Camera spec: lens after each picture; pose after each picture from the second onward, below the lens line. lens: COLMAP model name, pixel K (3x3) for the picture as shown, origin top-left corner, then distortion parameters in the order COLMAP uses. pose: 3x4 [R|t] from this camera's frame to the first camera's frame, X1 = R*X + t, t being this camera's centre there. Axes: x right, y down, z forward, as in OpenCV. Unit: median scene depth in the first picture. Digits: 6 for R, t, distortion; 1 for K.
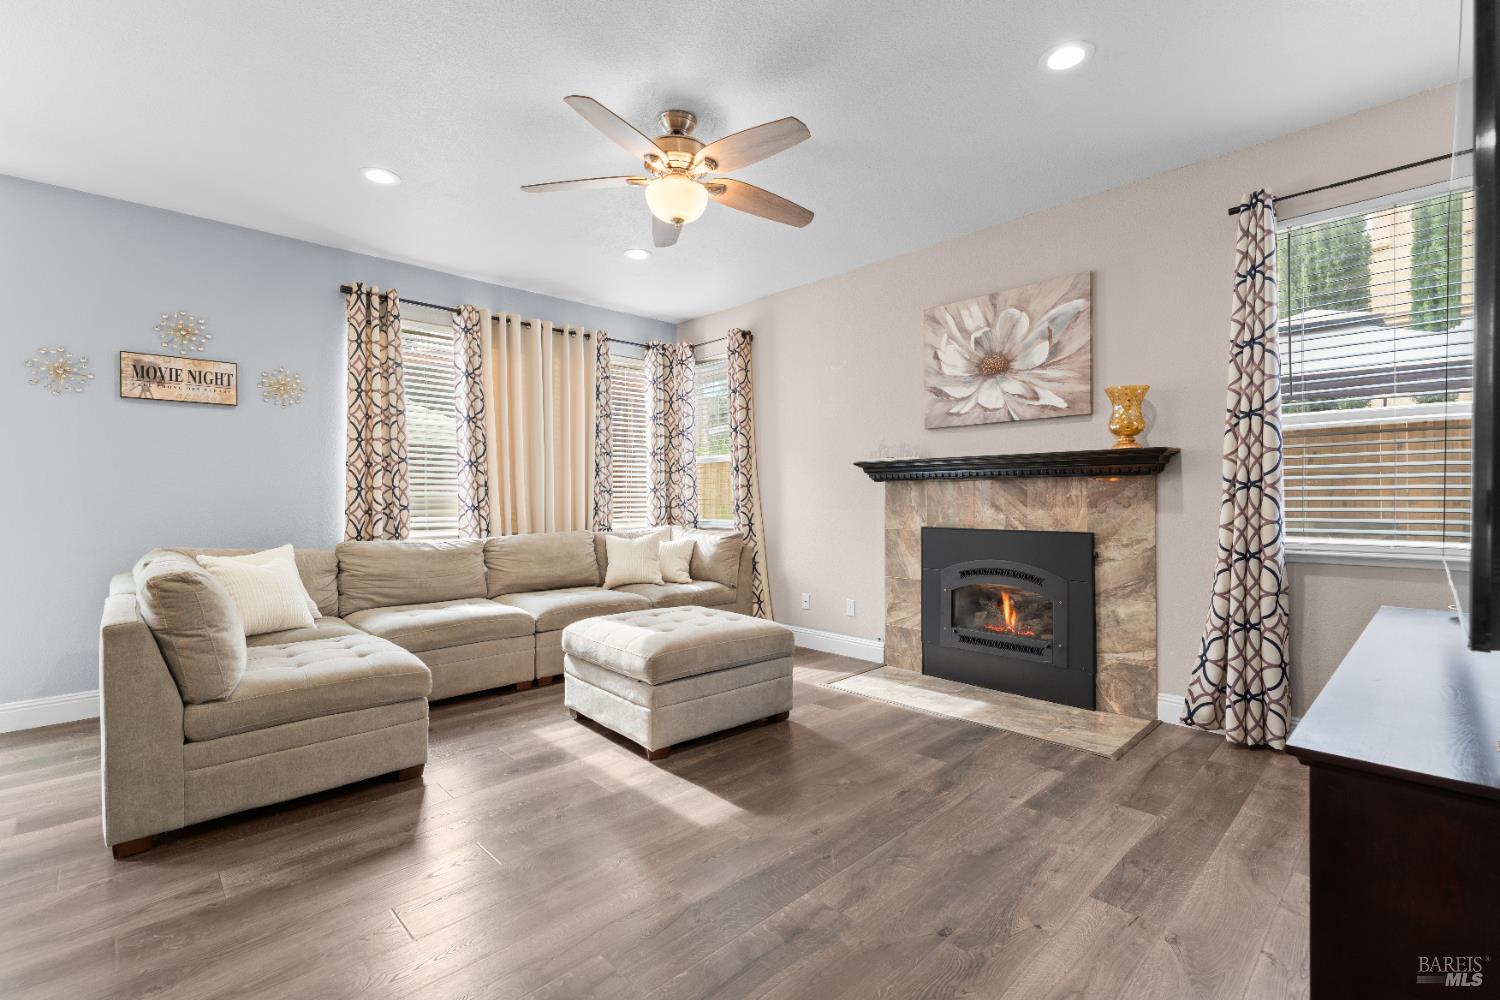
lens RADIAL K [[674.0, 0, 749.8], [0, 674.0, 504.6], [0, 0, 1]] dist [-0.000071, -0.000161]
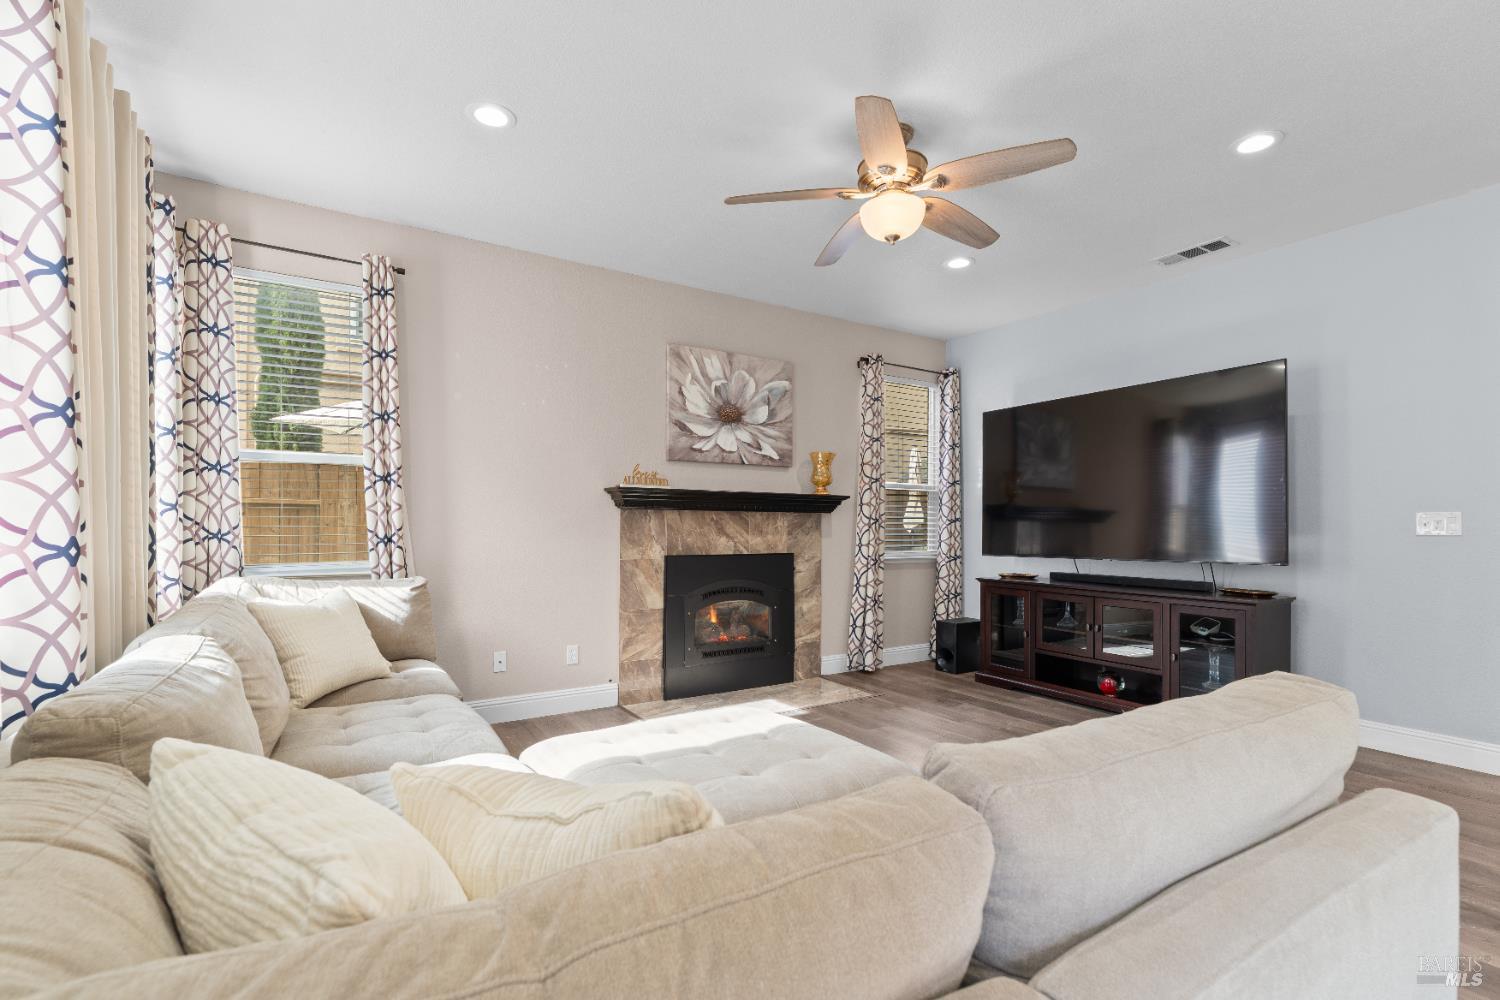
lens RADIAL K [[674.0, 0, 754.7], [0, 674.0, 530.7], [0, 0, 1]] dist [-0.000071, -0.000161]
pose [[0.195511, 0.001800, 0.980700, -0.785857], [0.007665, 0.999965, -0.003363, 0.000321], [-0.980672, 0.008174, 0.195490, 0.736960]]
